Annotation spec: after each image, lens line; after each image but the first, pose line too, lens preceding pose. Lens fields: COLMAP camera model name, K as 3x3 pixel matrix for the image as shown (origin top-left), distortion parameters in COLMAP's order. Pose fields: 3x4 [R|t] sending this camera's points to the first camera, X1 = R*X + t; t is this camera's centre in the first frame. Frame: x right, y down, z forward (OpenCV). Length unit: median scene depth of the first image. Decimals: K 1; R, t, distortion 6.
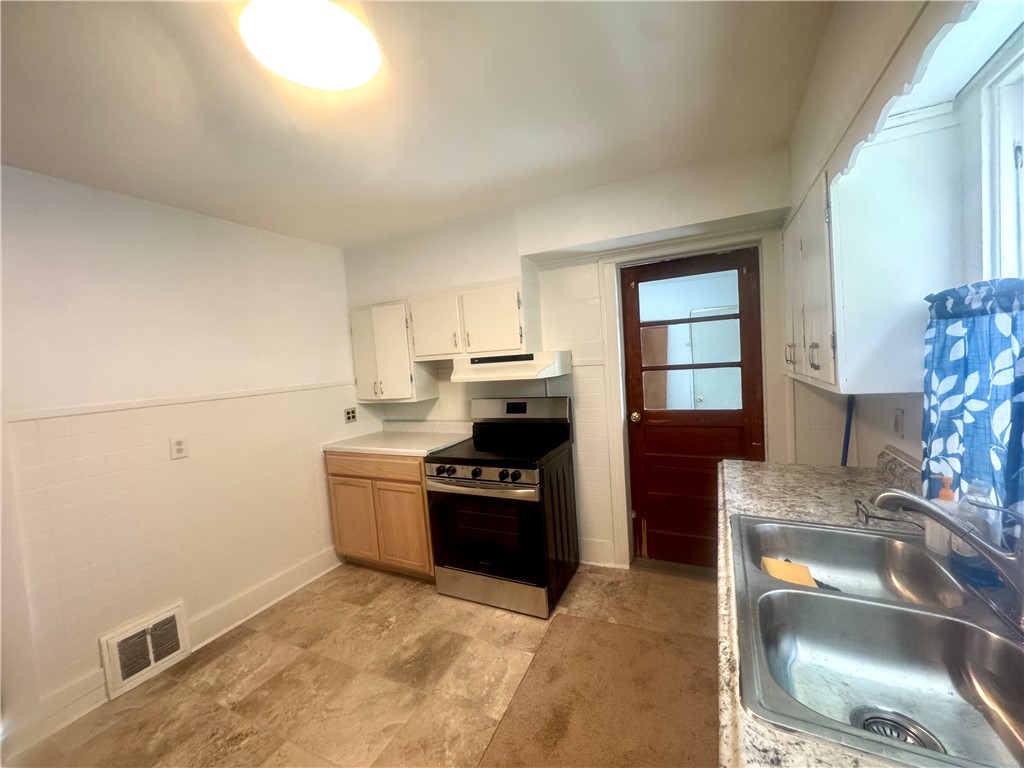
lens RADIAL K [[409.6, 0, 512.0], [0, 409.6, 384.0], [0, 0, 1]] dist [-0.001298, 0.000073]
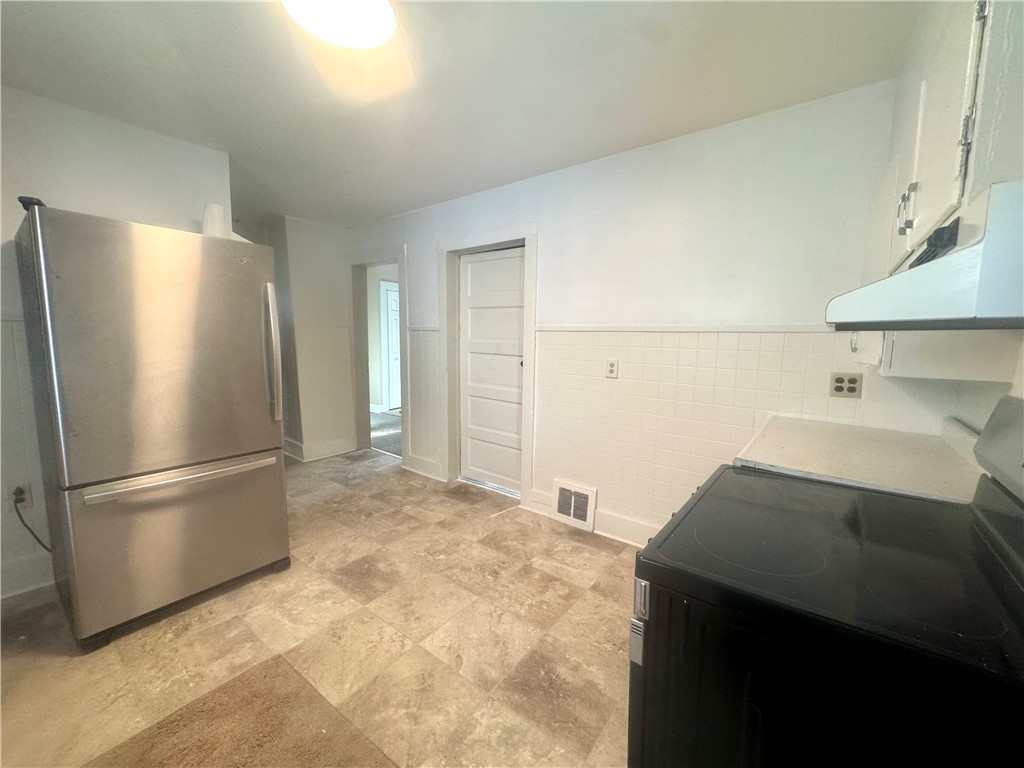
lens RADIAL K [[409.6, 0, 512.0], [0, 409.6, 384.0], [0, 0, 1]] dist [-0.001298, 0.000073]
pose [[-0.198836, 0.182741, -0.962845, 0.432362], [-0.059873, 0.978362, 0.198050, -0.020681], [0.978202, 0.097028, -0.183592, 1.046326]]
